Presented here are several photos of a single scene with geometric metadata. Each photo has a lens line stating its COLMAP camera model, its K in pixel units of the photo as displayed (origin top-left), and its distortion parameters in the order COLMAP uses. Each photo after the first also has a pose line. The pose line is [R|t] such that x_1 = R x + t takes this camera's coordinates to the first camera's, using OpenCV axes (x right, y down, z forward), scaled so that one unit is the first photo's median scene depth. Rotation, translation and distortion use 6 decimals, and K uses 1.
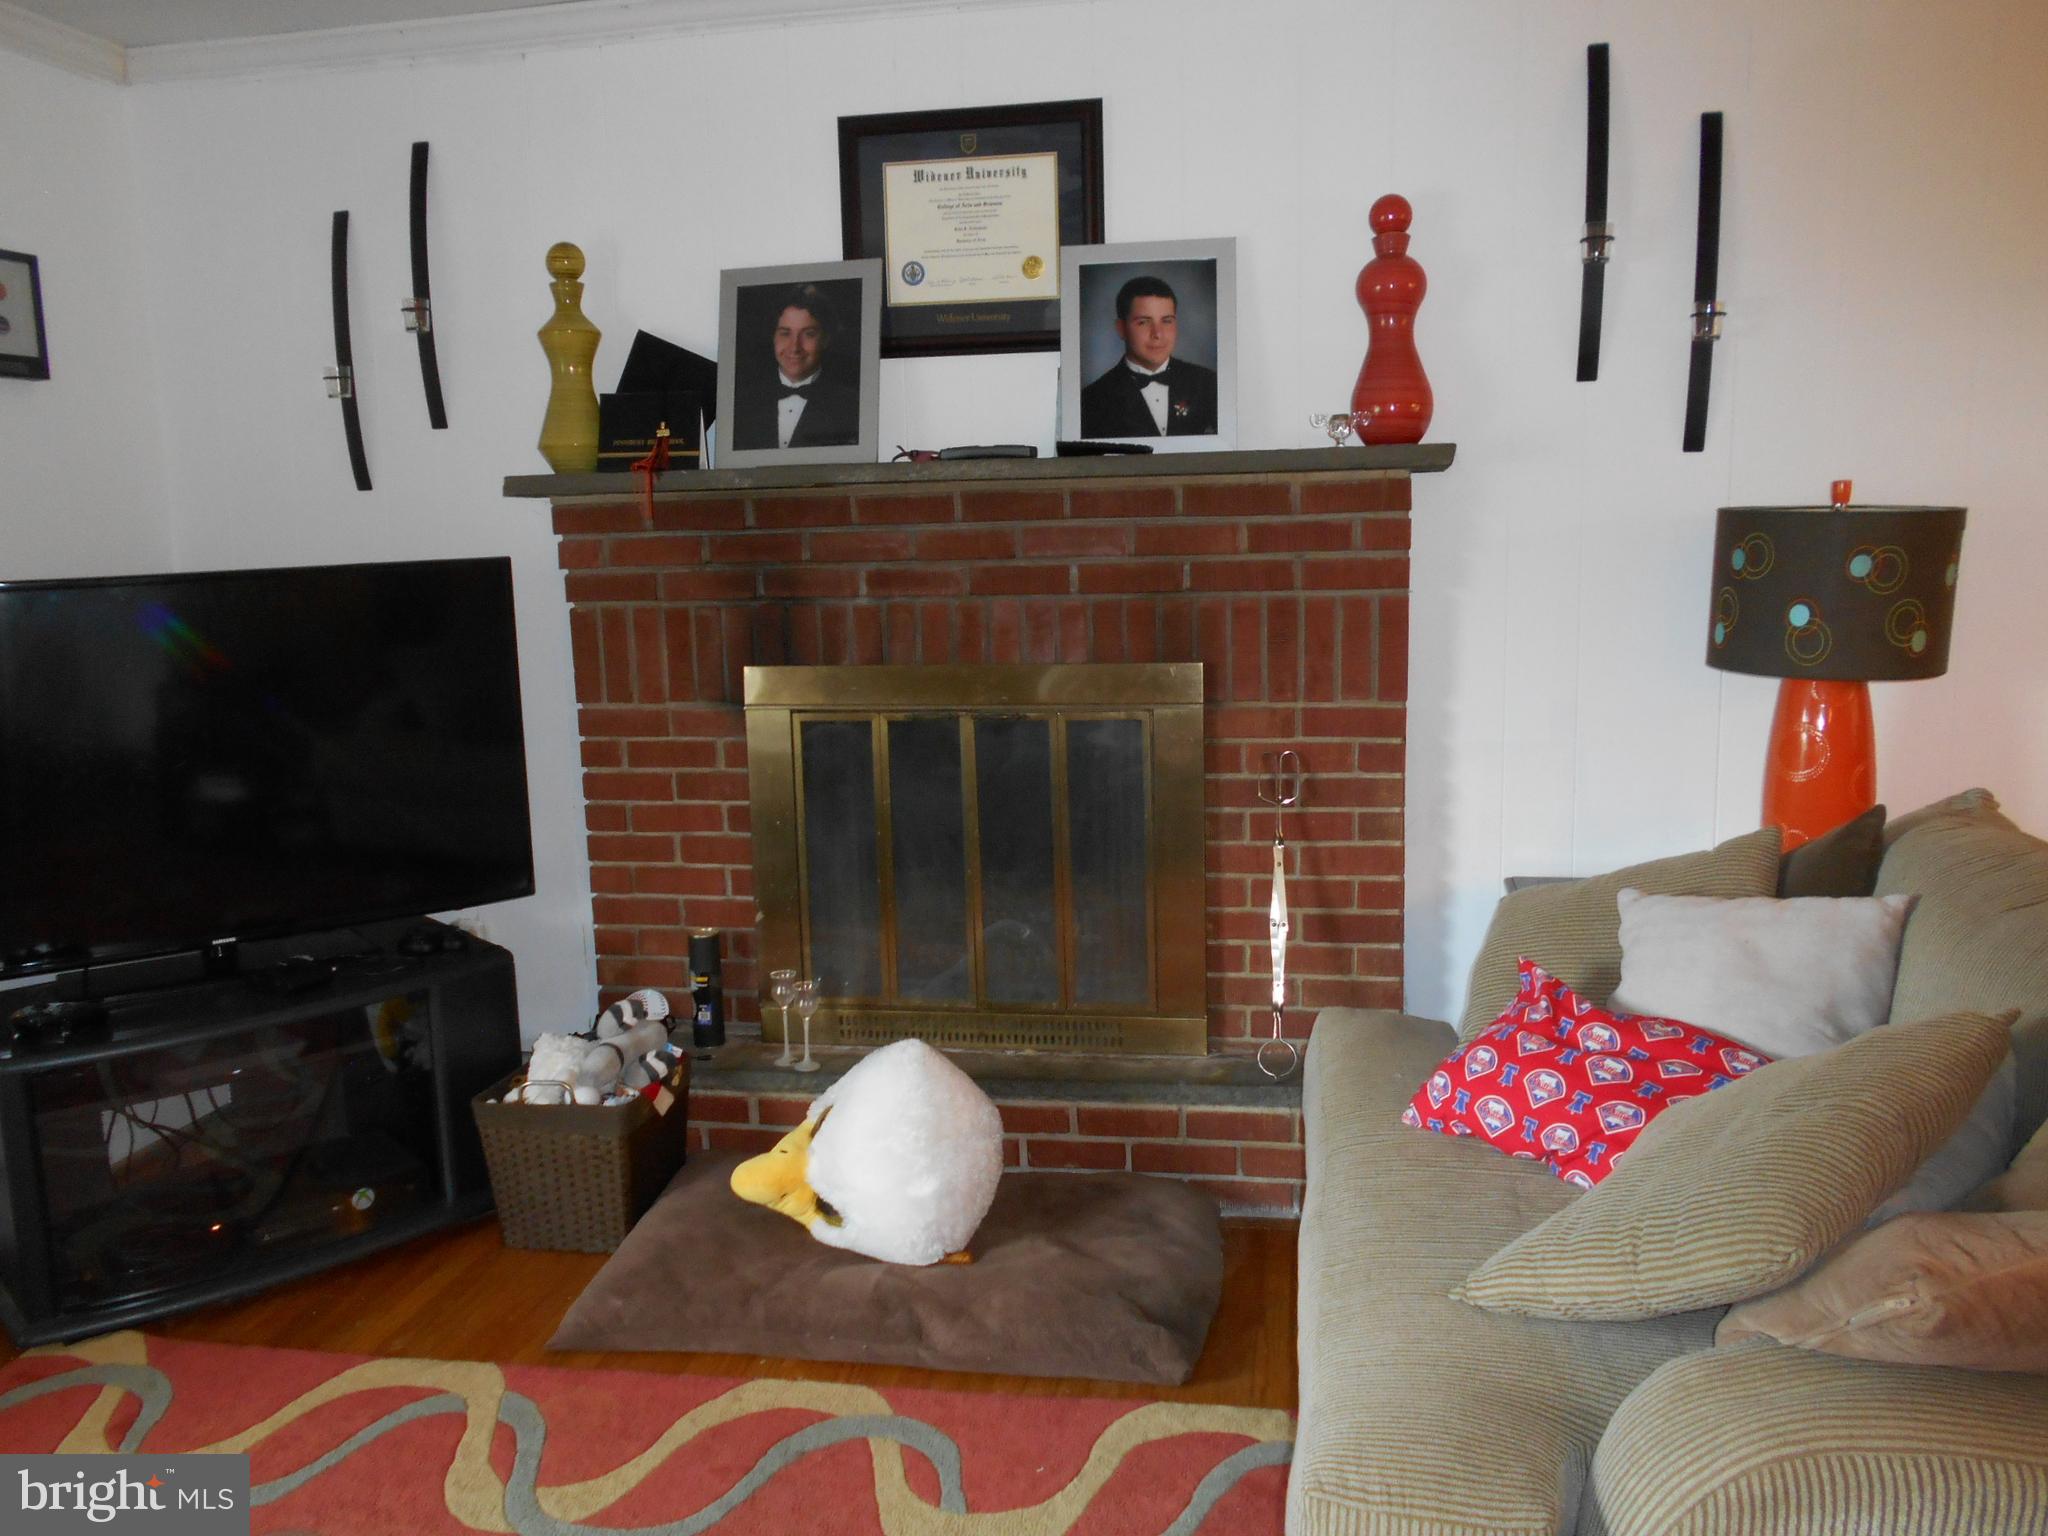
lens RADIAL K [[1658.8, 0, 1009.5], [0, 1658.8, 778.6], [0, 0, 1]] dist [-0.042261, 0.107152]
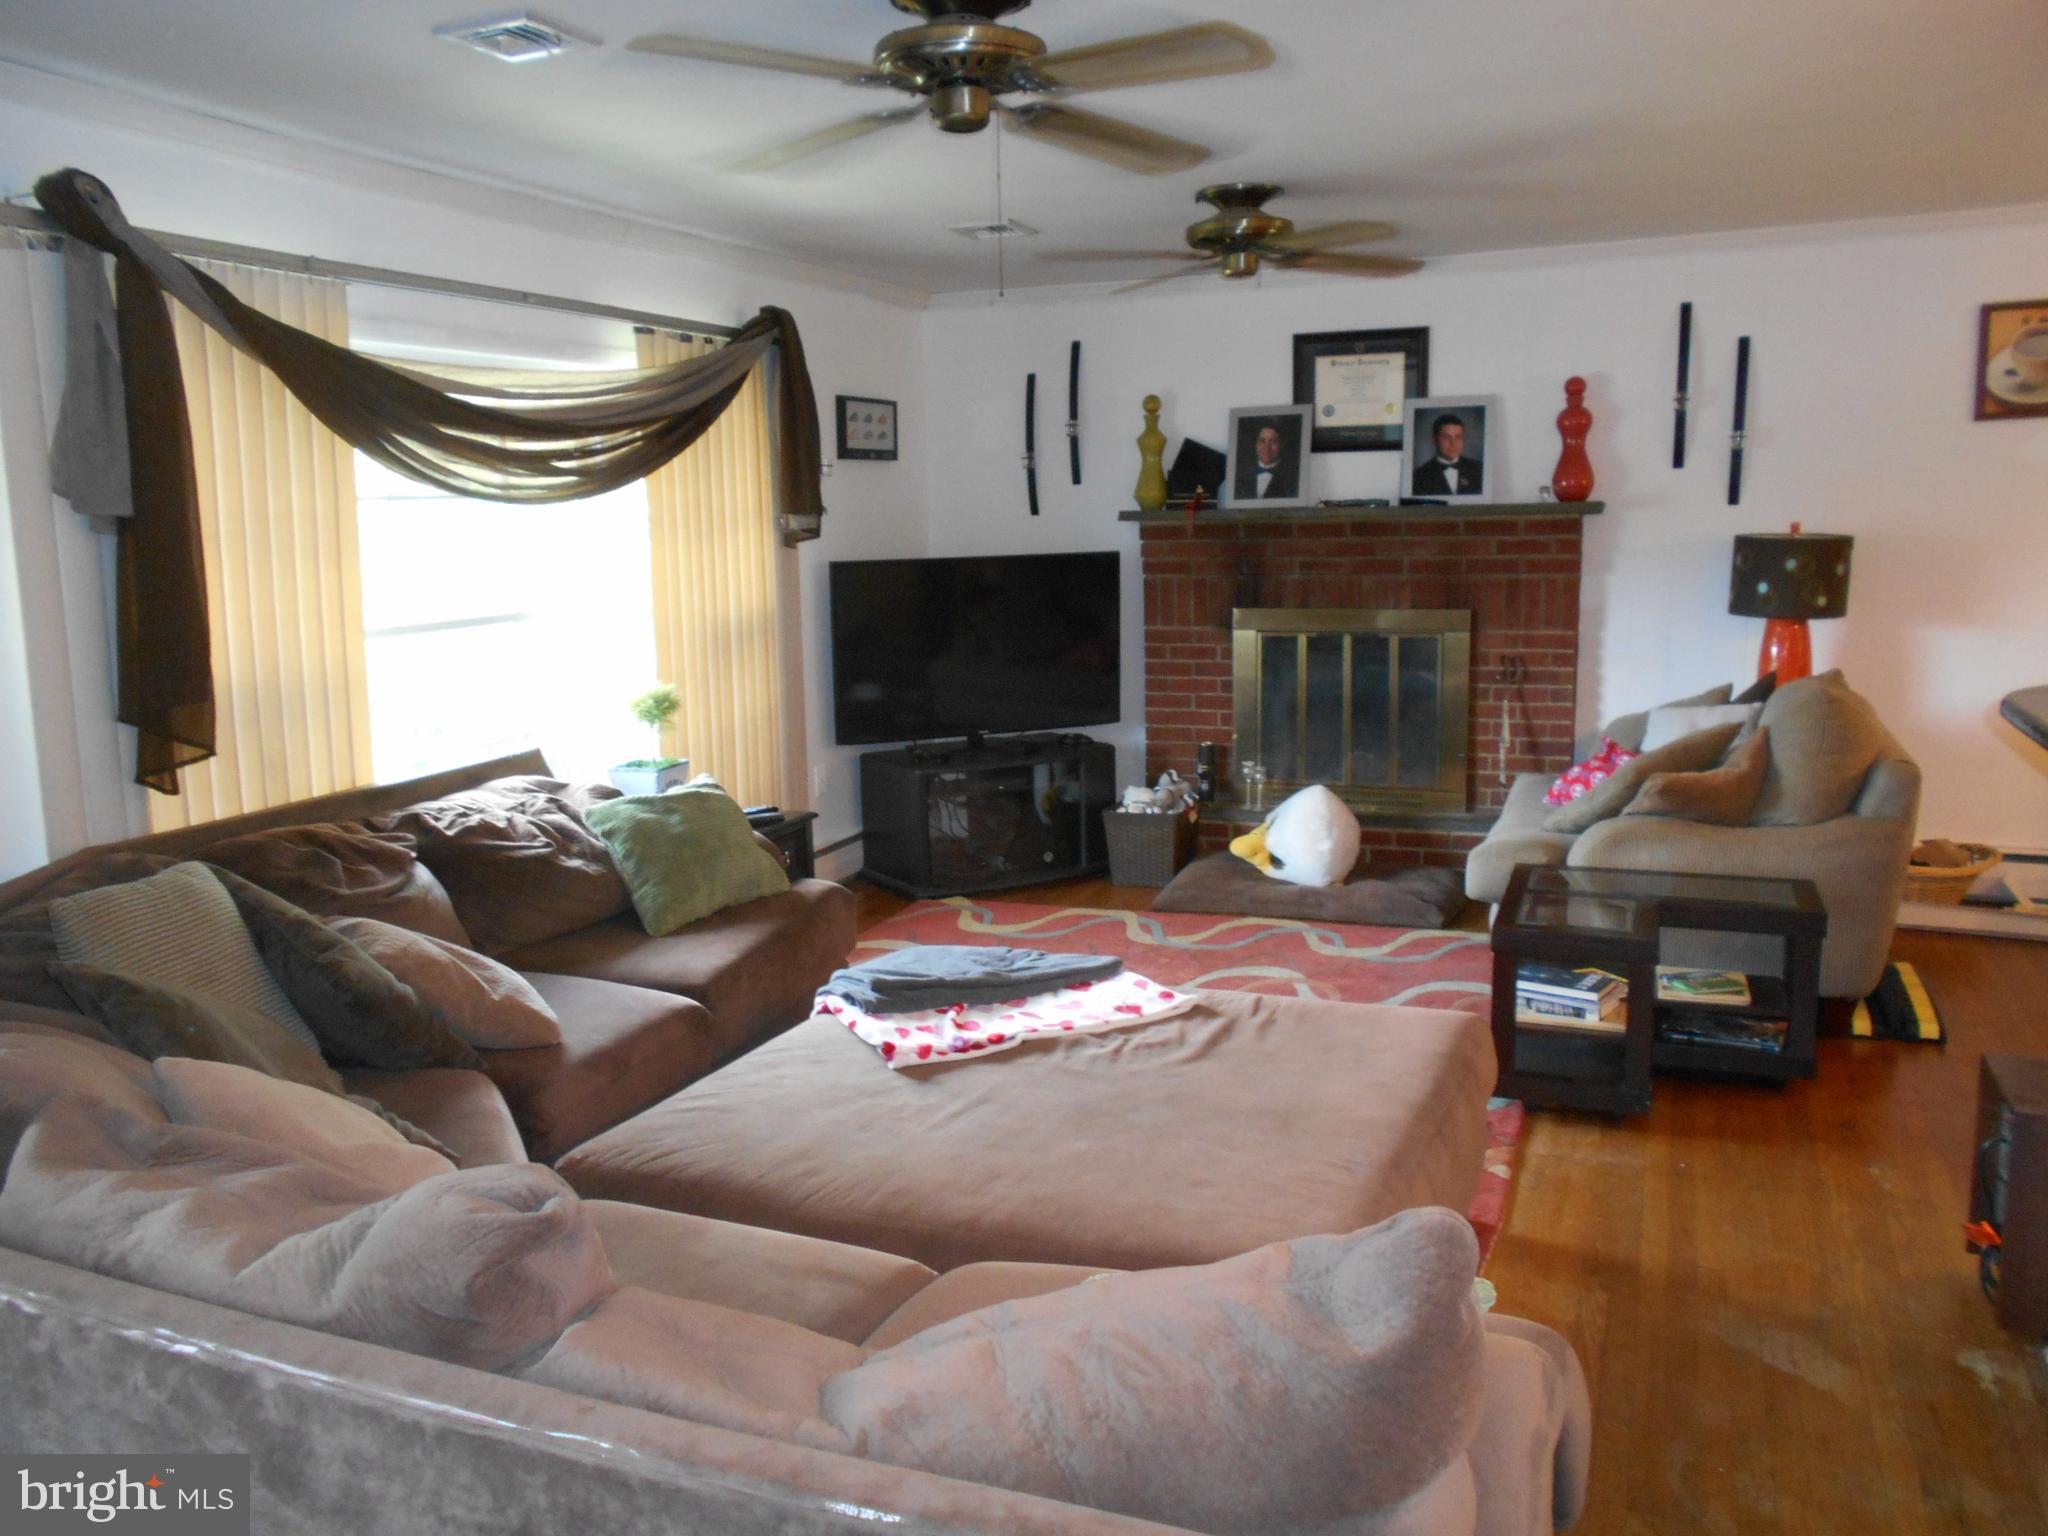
lens RADIAL K [[1658.8, 0, 1009.5], [0, 1658.8, 778.6], [0, 0, 1]] dist [-0.042261, 0.107152]
pose [[0.981018, 0.038214, -0.190116, -0.040206], [-0.037353, 0.999269, 0.008107, 0.135231], [0.190287, -0.000852, 0.981728, -1.037199]]
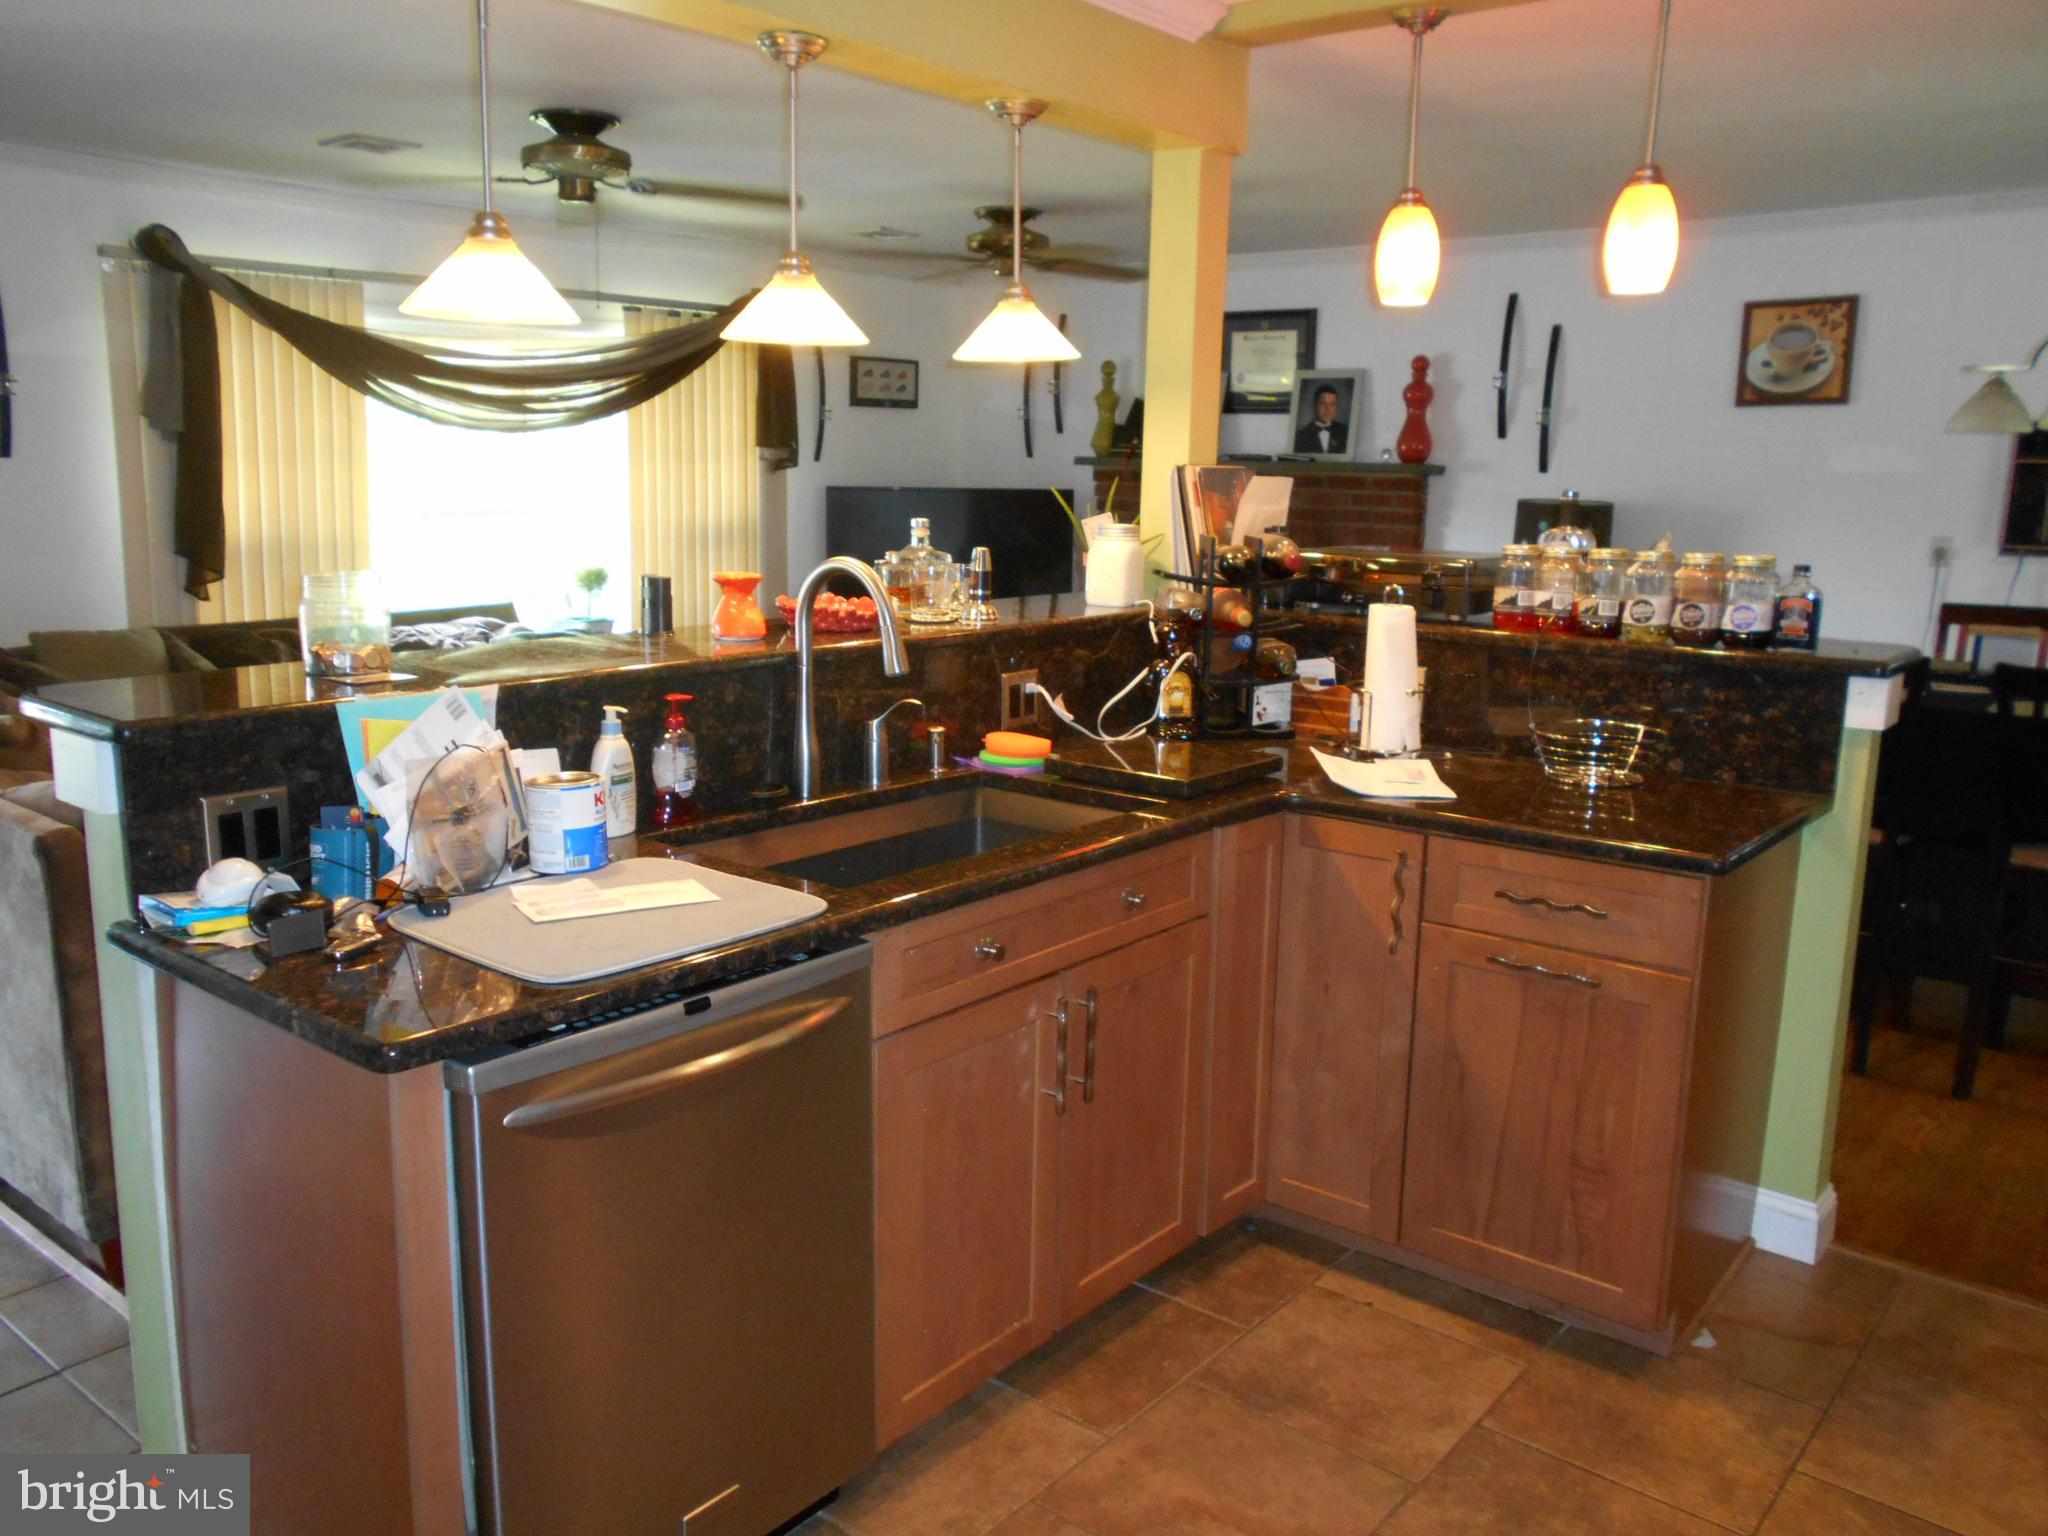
lens RADIAL K [[1658.8, 0, 1009.5], [0, 1658.8, 778.6], [0, 0, 1]] dist [-0.042261, 0.107152]
pose [[0.876736, 0.136876, -0.461086, 0.829579], [-0.119536, 0.990582, 0.066766, 0.142072], [0.465882, -0.003420, 0.884840, -1.254882]]
